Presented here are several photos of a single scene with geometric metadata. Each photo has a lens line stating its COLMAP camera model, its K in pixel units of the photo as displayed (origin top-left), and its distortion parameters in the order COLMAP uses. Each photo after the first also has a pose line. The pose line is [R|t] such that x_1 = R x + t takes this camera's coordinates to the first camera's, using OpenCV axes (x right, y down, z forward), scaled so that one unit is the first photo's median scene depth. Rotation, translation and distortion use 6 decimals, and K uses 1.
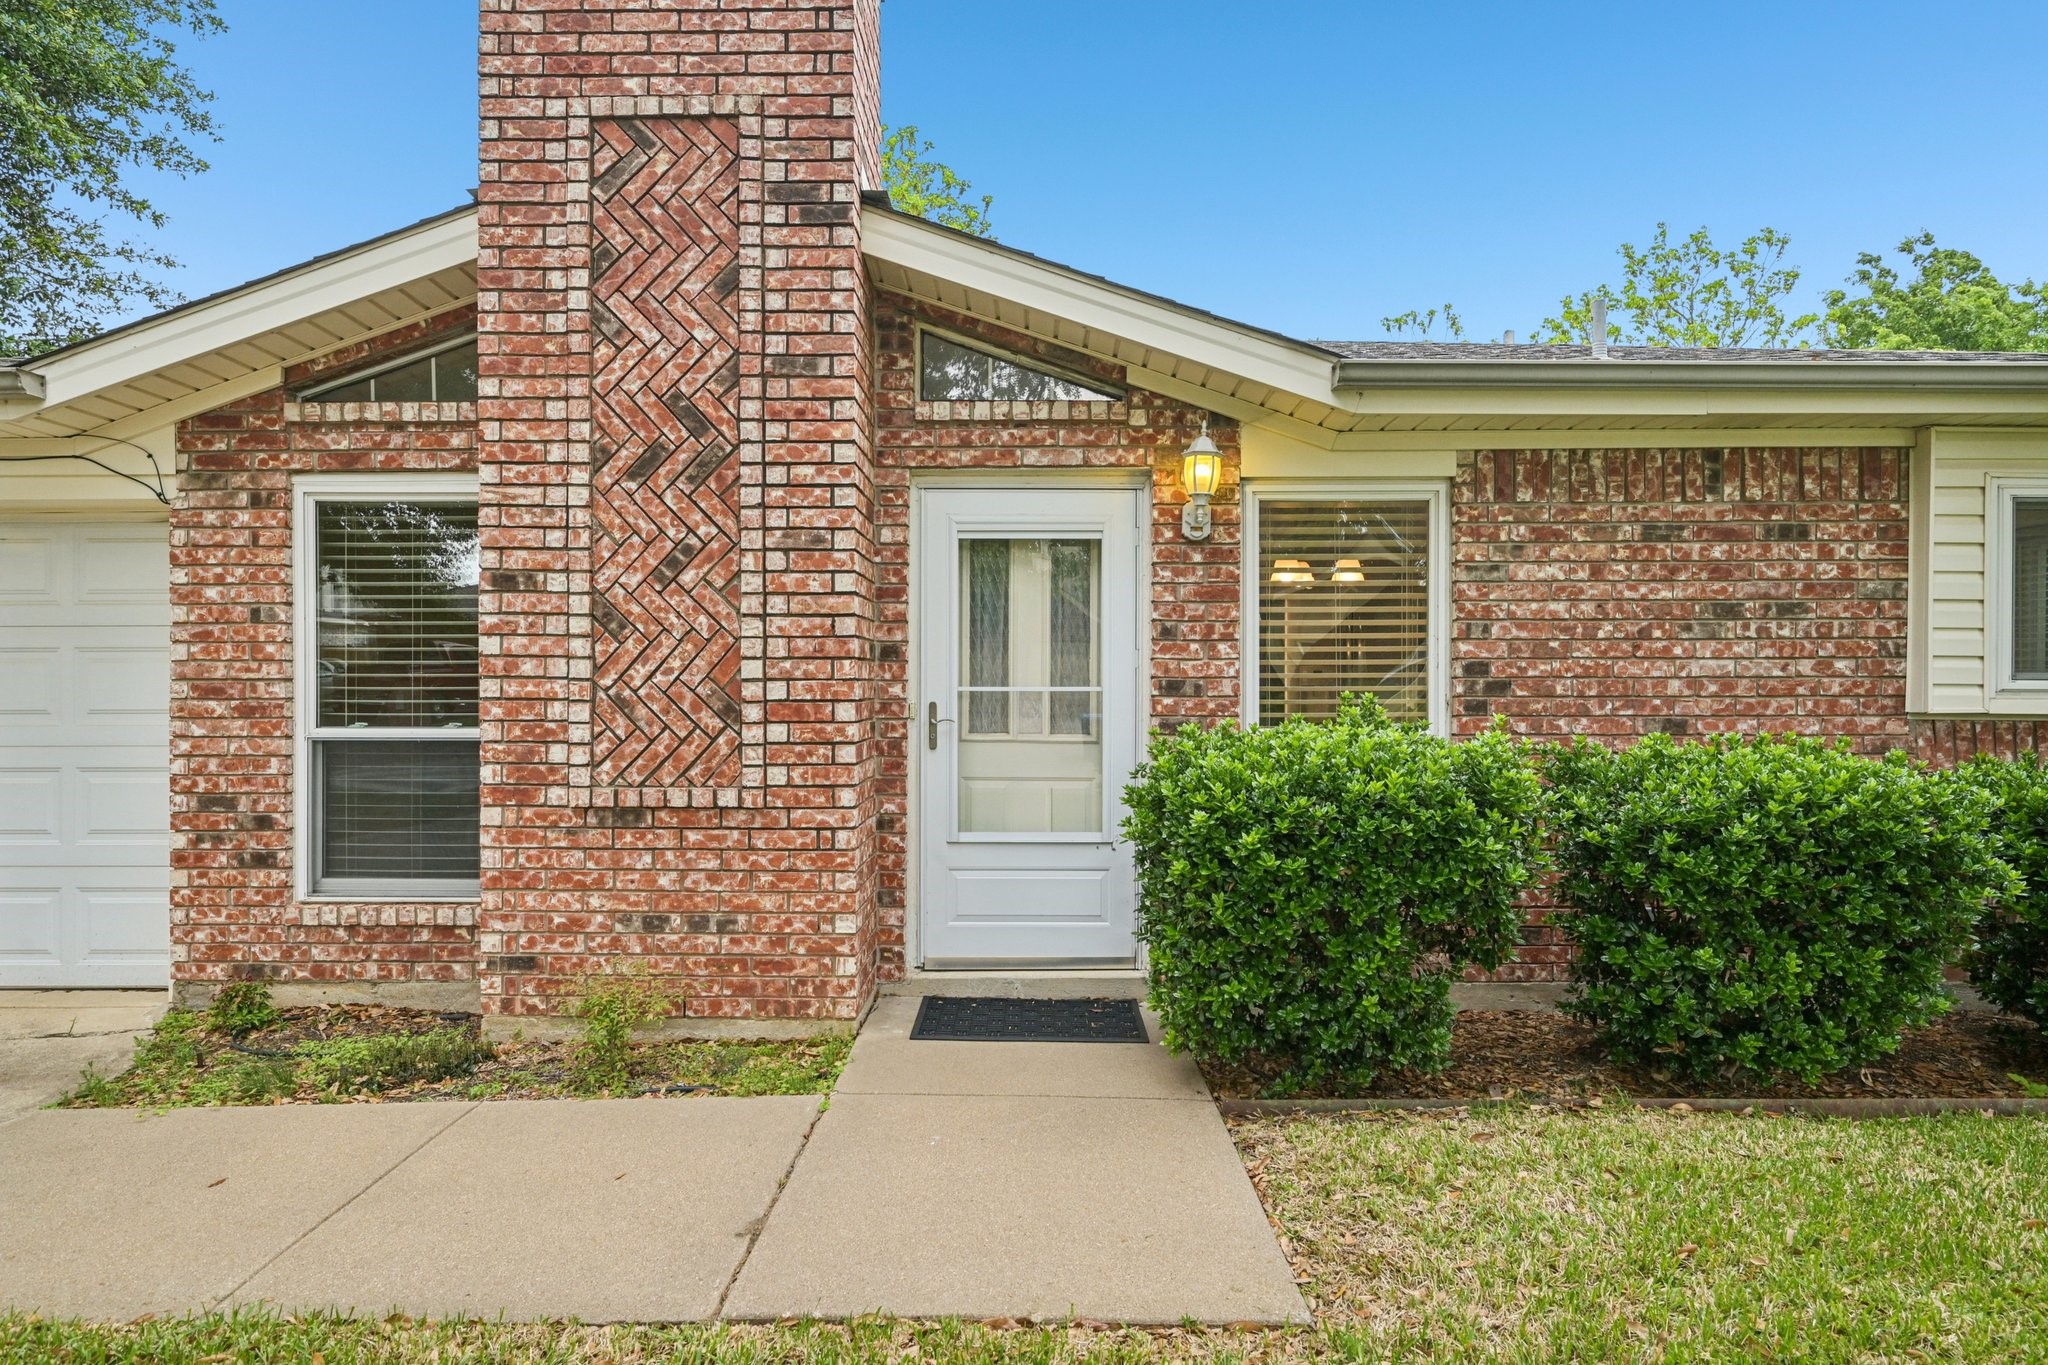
lens RADIAL K [[1066.7, 0, 1022.7], [0, 1066.7, 690.4], [0, 0, 1]] dist [-0.003324, 0.000959]
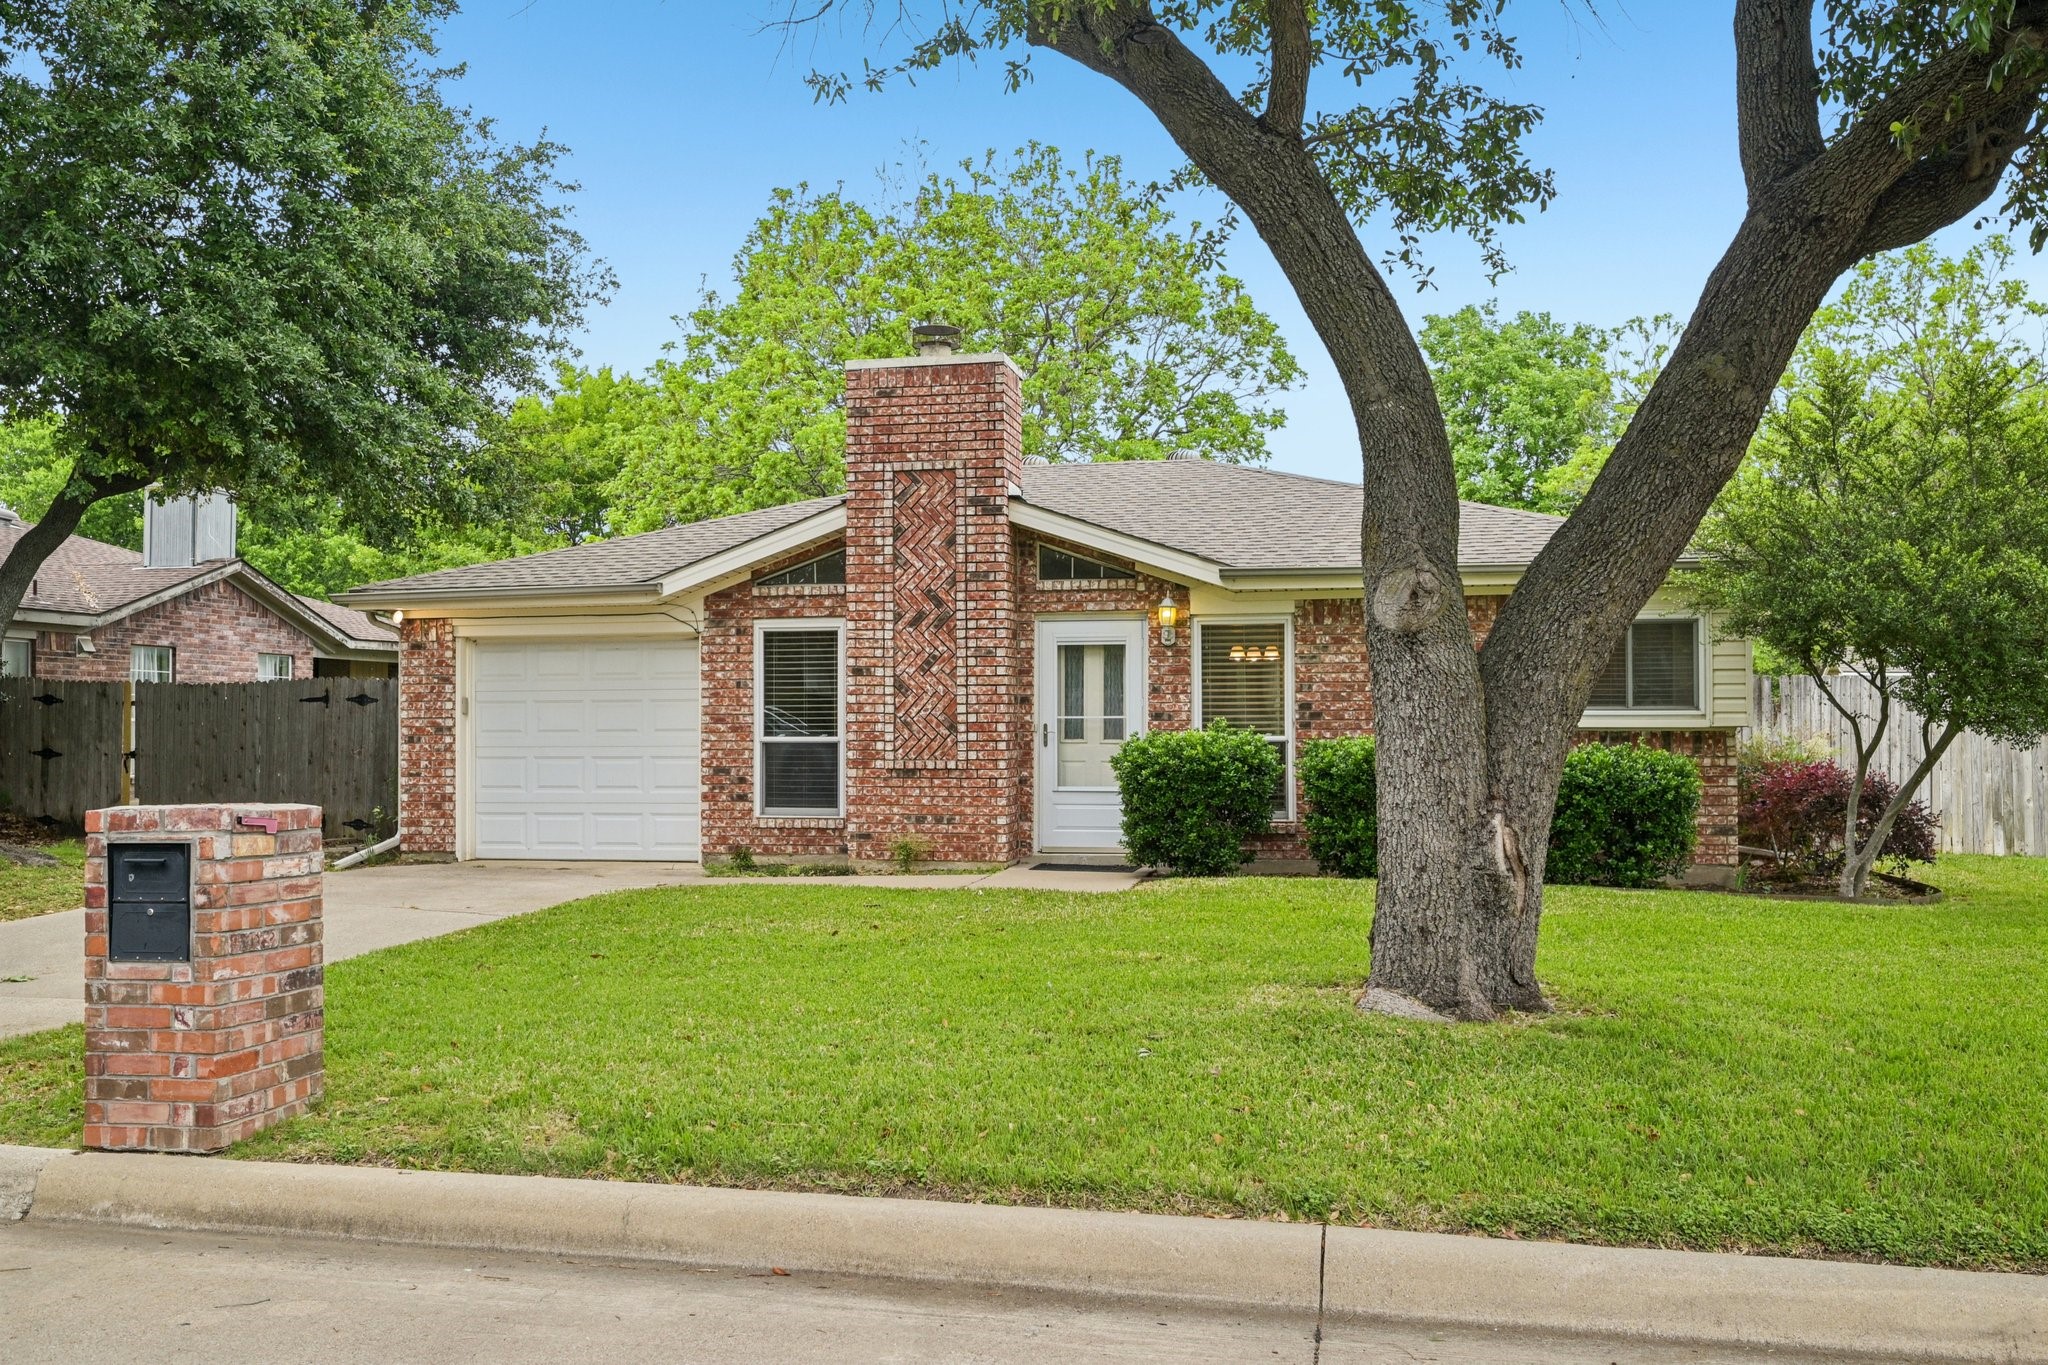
lens RADIAL K [[1687.6, 0, 1039.7], [0, 1687.6, 697.7], [0, 0, 1]] dist [-0.000881, -0.000193]
pose [[0.981432, -0.006593, -0.191697, 0.554496], [0.002997, 0.999814, -0.019041, 0.023661], [0.191787, 0.018113, 0.981269, -2.311552]]
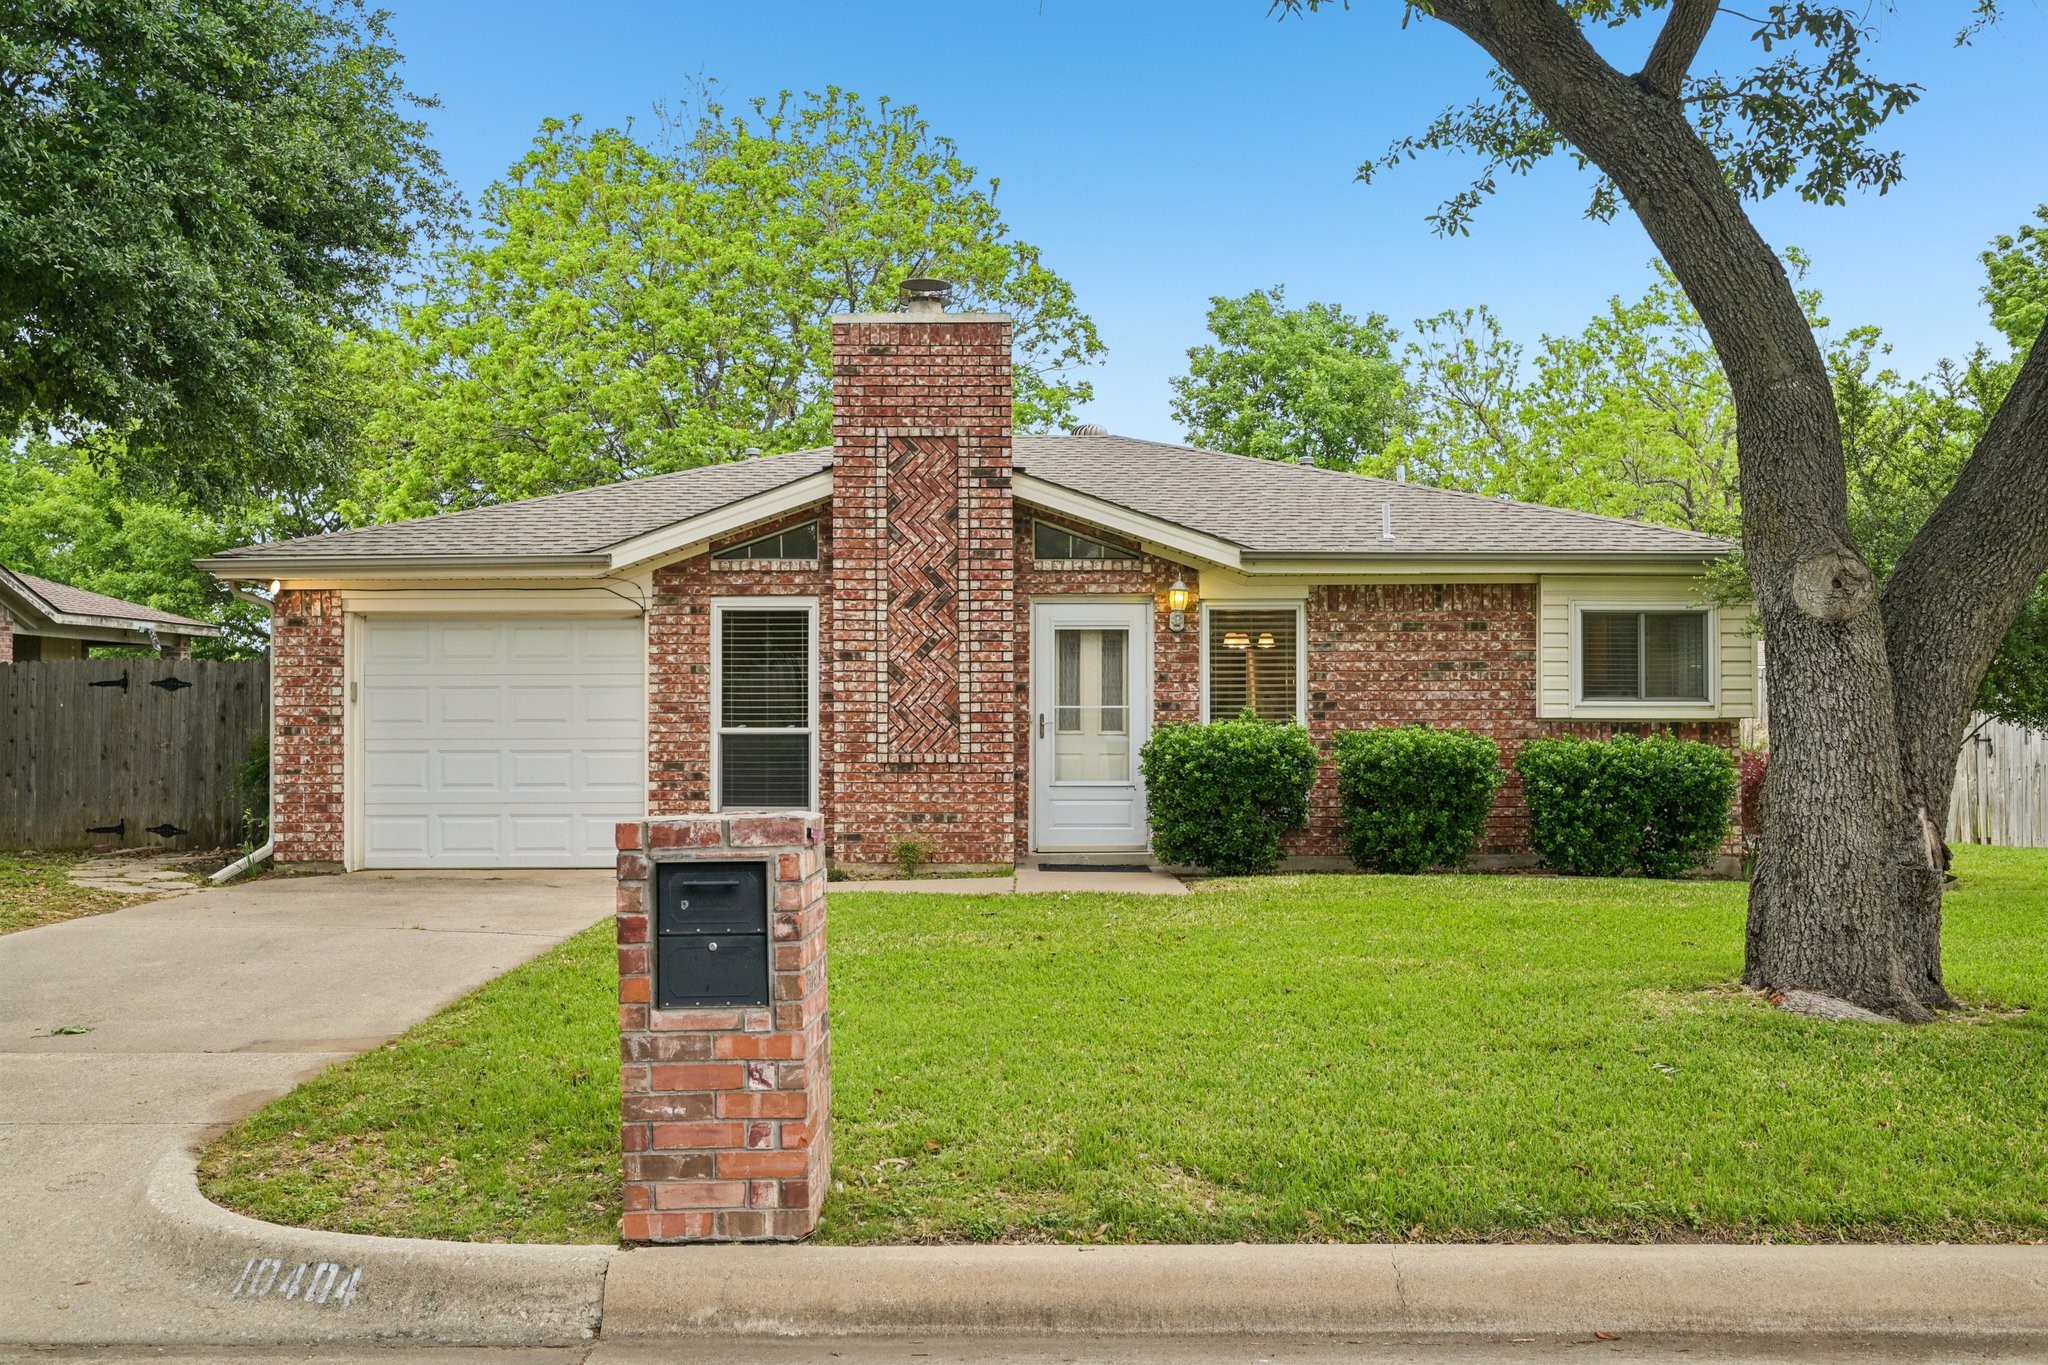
lens RADIAL K [[1760.6, 0, 1015.2], [0, 1760.6, 688.4], [0, 0, 1]] dist [-0.001725, -0.002906]
pose [[0.999833, -0.001833, 0.018184, -0.197016], [0.002139, 0.999856, -0.016824, 0.019304], [-0.018151, 0.016860, 0.999693, -2.271406]]
